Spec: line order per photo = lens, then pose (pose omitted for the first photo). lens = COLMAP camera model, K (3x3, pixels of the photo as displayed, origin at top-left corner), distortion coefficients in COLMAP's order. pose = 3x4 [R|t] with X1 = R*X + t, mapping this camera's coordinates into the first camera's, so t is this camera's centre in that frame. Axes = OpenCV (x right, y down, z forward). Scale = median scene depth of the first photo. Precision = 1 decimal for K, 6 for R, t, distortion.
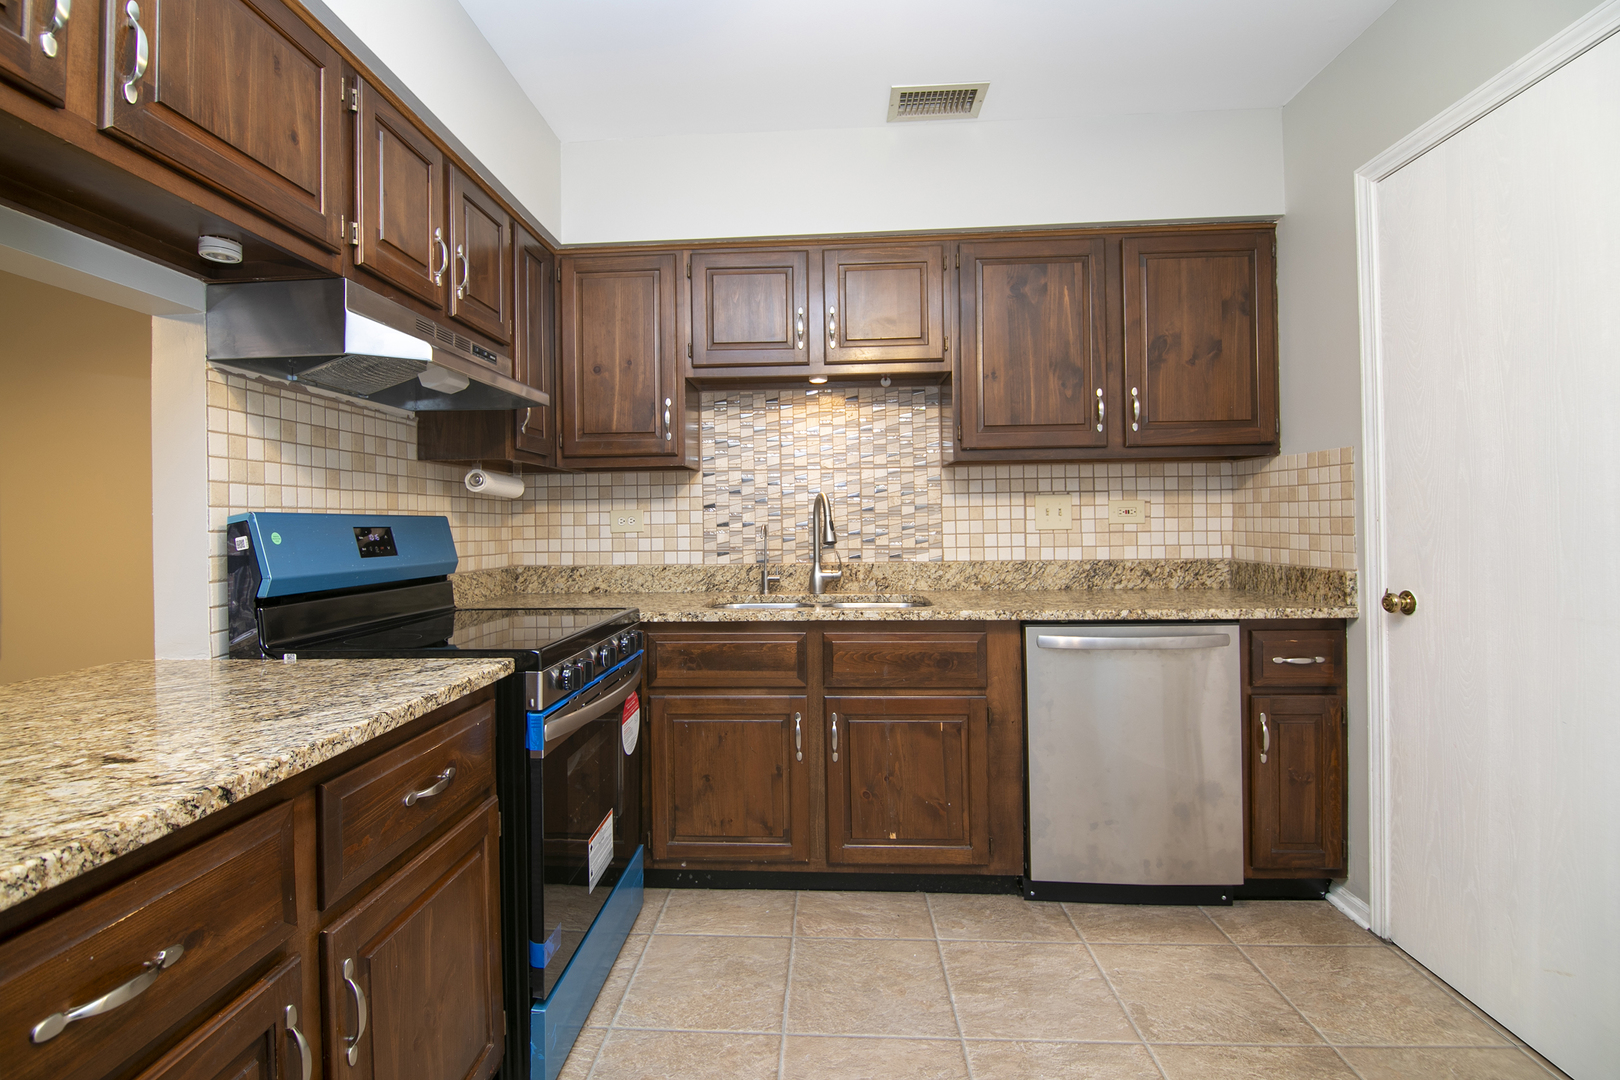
lens RADIAL K [[731.9, 0, 792.0], [0, 731.9, 520.6], [0, 0, 1]] dist [-0.011262, -0.000159]
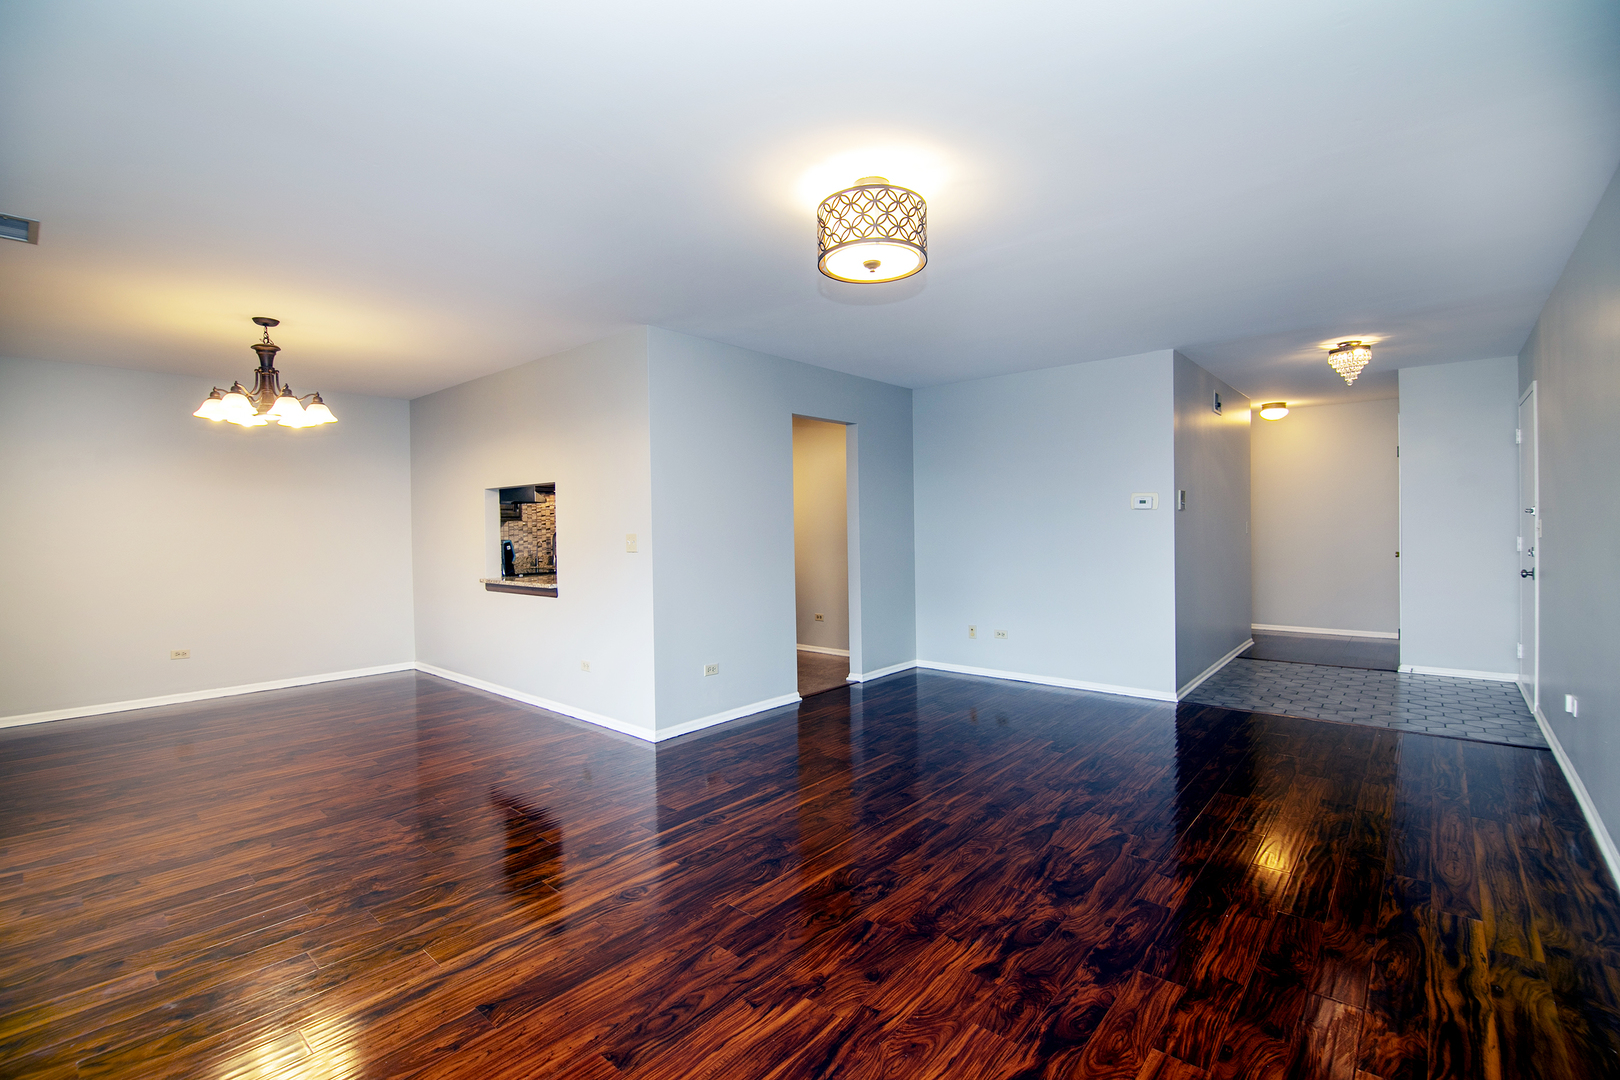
lens RADIAL K [[721.8, 0, 808.0], [0, 721.8, 537.1], [0, 0, 1]] dist [-0.002784, -0.008838]
pose [[0.612405, -0.010814, 0.790470, -1.536707], [0.006614, 0.999942, 0.008555, -0.027102], [-0.790516, -0.000011, 0.612441, -1.455479]]
